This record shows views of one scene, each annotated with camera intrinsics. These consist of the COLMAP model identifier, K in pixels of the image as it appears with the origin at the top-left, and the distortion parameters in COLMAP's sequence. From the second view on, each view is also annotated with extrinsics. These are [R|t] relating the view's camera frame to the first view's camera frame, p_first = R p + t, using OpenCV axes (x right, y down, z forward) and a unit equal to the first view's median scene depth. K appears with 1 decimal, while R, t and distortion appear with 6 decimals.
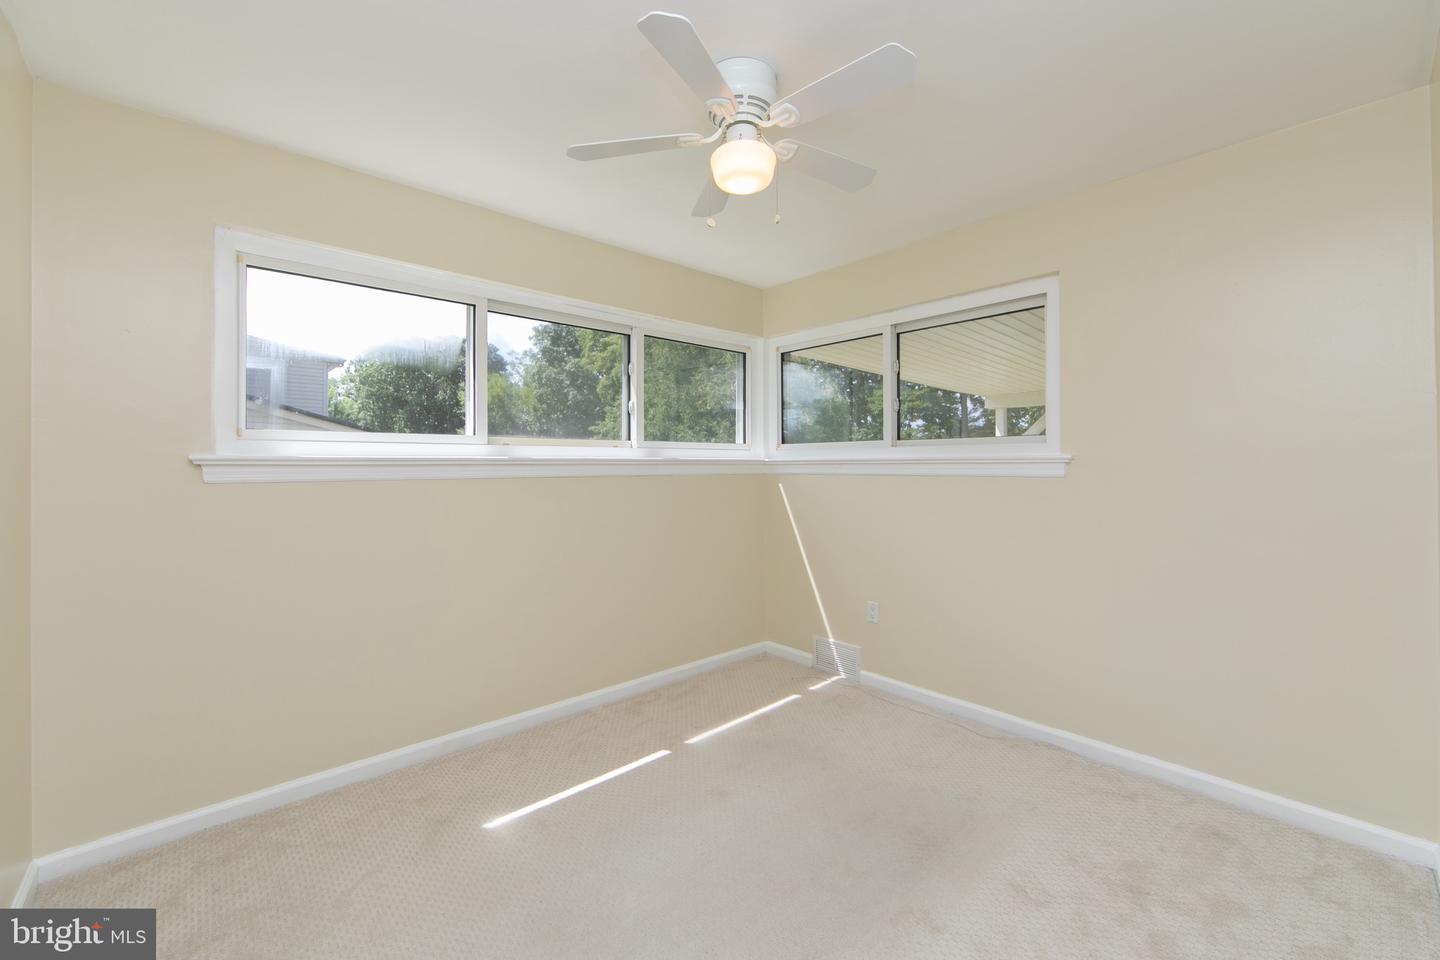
lens RADIAL K [[579.1, 0, 717.8], [0, 579.1, 463.1], [0, 0, 1]] dist [0.000656, 0.000072]
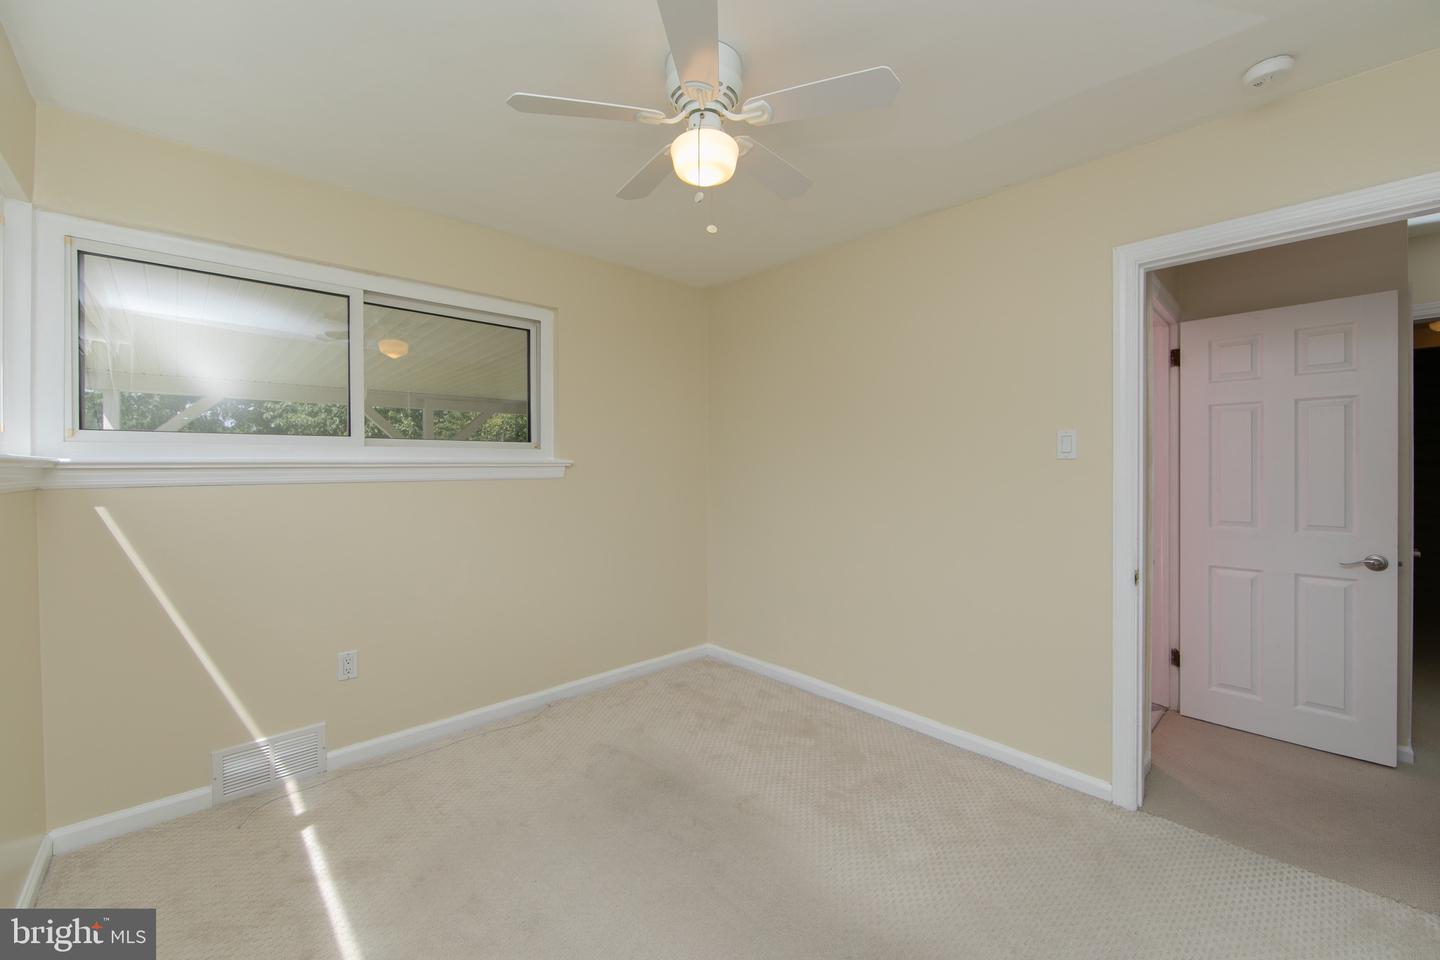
lens RADIAL K [[579.1, 0, 717.8], [0, 579.1, 463.1], [0, 0, 1]] dist [0.000656, 0.000072]
pose [[-0.015497, 0.007116, 0.999855, -0.529738], [-0.000270, 0.999975, -0.007121, 0.000272], [-0.999880, -0.000380, -0.015495, 0.570613]]
